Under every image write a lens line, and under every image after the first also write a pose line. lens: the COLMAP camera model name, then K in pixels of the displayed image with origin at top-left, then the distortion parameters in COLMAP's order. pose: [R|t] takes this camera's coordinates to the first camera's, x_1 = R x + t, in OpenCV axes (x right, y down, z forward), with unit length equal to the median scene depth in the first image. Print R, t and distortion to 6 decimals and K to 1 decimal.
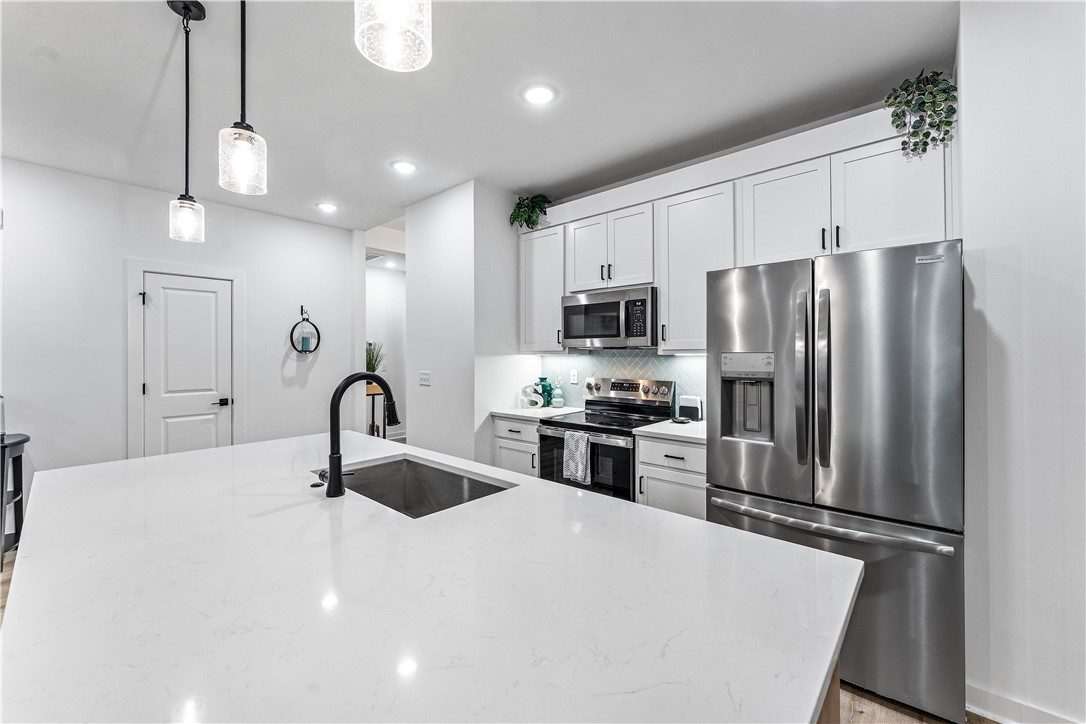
lens RADIAL K [[441.8, 0, 538.8], [0, 441.8, 366.2], [0, 0, 1]] dist [-0.004022, 0.000815]
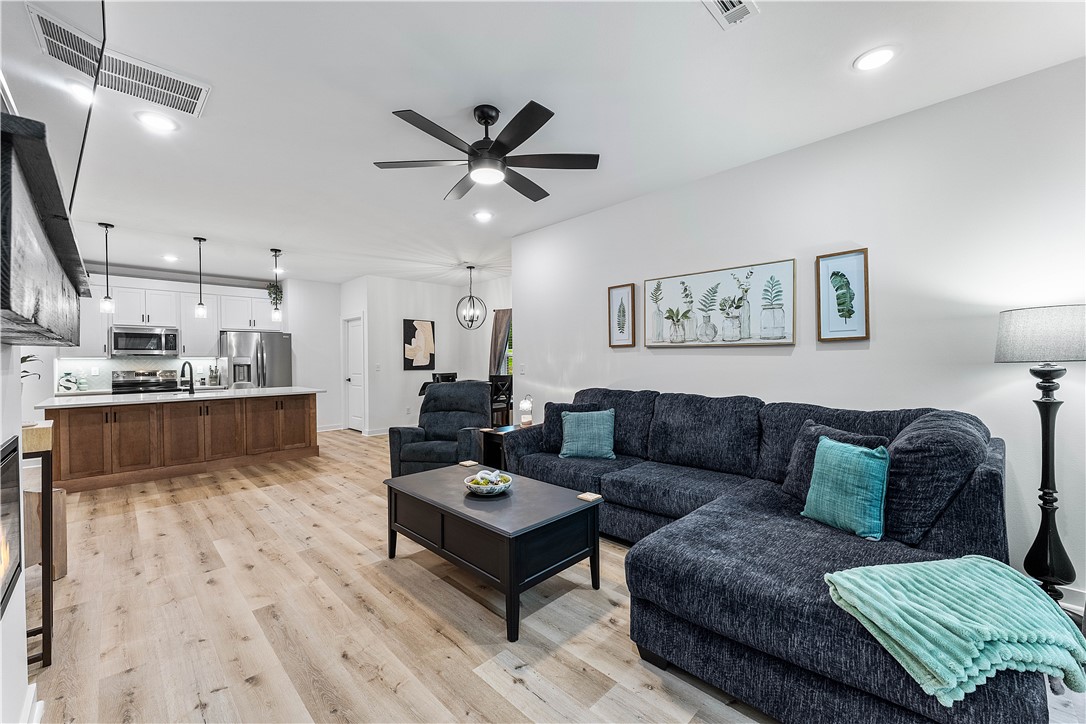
lens RADIAL K [[432.3, 0, 533.8], [0, 432.3, 360.3], [0, 0, 1]] dist [0.002077, 0.000173]
pose [[0.063639, 0.000834, 0.997973, -1.737655], [0.035167, 0.999377, -0.003078, 0.053830], [-0.997353, 0.035292, 0.063570, -0.927749]]
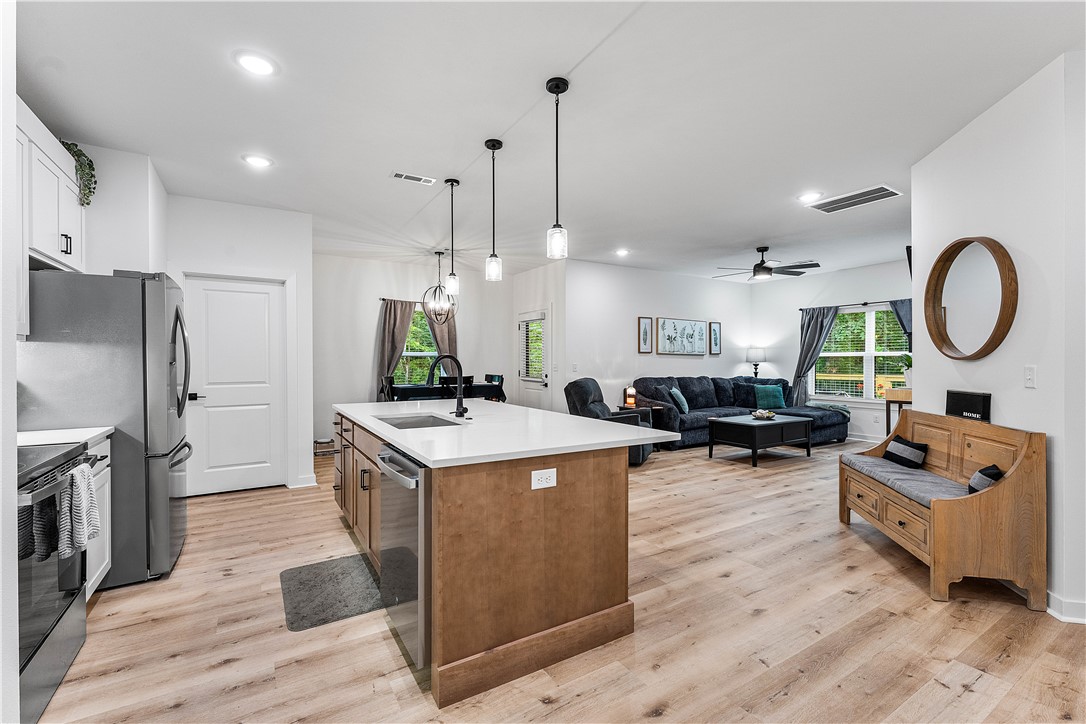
lens RADIAL K [[465.2, 0, 538.2], [0, 465.2, 360.1], [0, 0, 1]] dist [-0.001275, -0.003185]
pose [[-0.958636, 0.004162, 0.284604, -0.610479], [0.010535, 0.999727, 0.020864, 0.000961], [-0.284440, 0.022999, -0.958418, 1.282400]]
